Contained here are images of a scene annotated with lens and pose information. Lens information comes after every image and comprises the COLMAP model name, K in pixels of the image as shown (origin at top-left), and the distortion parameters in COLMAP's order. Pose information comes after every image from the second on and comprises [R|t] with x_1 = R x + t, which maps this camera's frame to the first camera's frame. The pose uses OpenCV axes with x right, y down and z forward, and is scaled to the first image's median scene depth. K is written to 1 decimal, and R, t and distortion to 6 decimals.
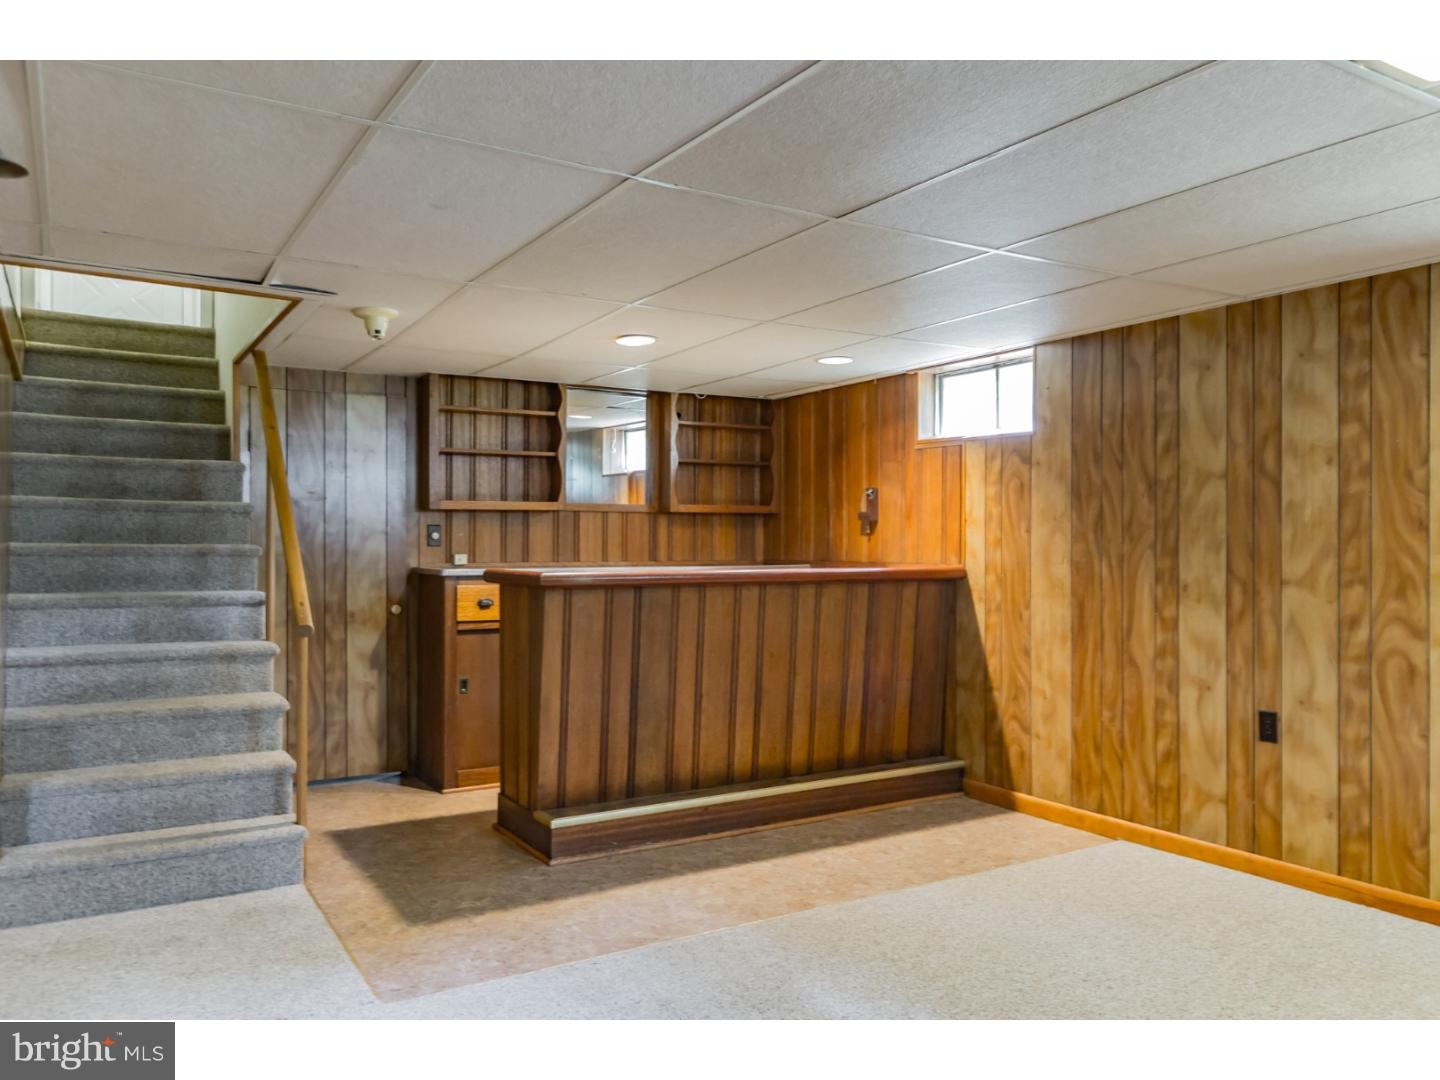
lens RADIAL K [[1061.0, 0, 722.2], [0, 1061.0, 538.0], [0, 0, 1]] dist [-0.002428, 0.002606]
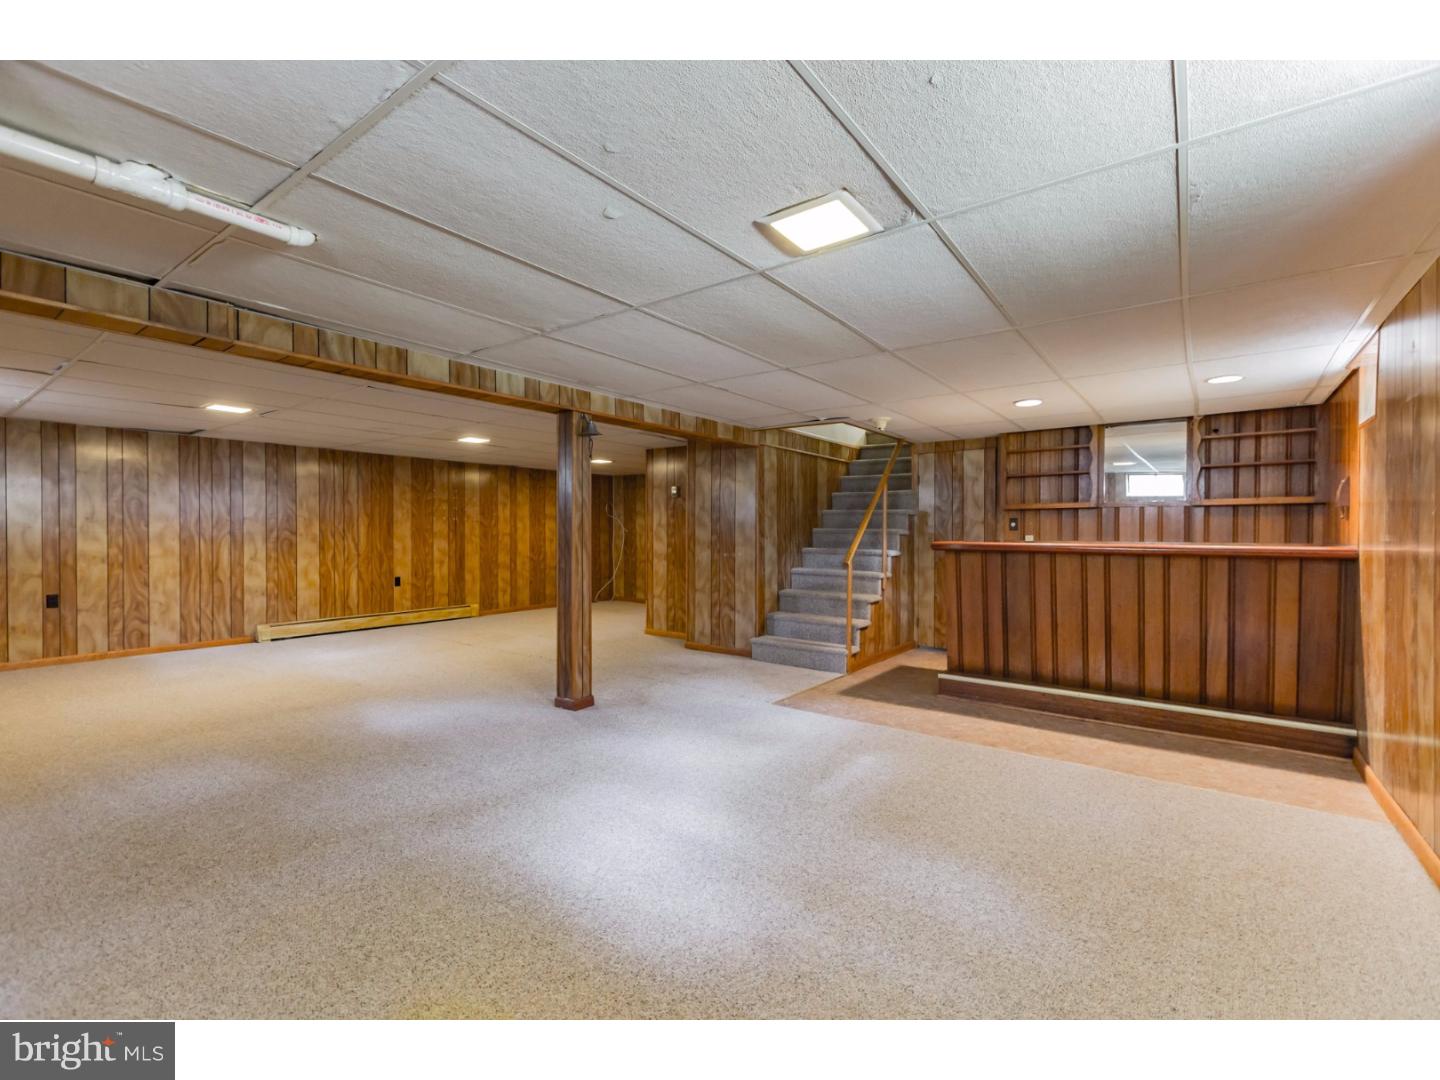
lens RADIAL K [[648.5, 0, 721.8], [0, 648.5, 536.9], [0, 0, 1]] dist [0.001420, 0.000344]
pose [[0.365885, 0.008697, -0.930620, 0.690284], [0.002652, 0.999943, 0.010387, 0.007769], [0.930656, -0.006269, 0.365841, 0.191855]]
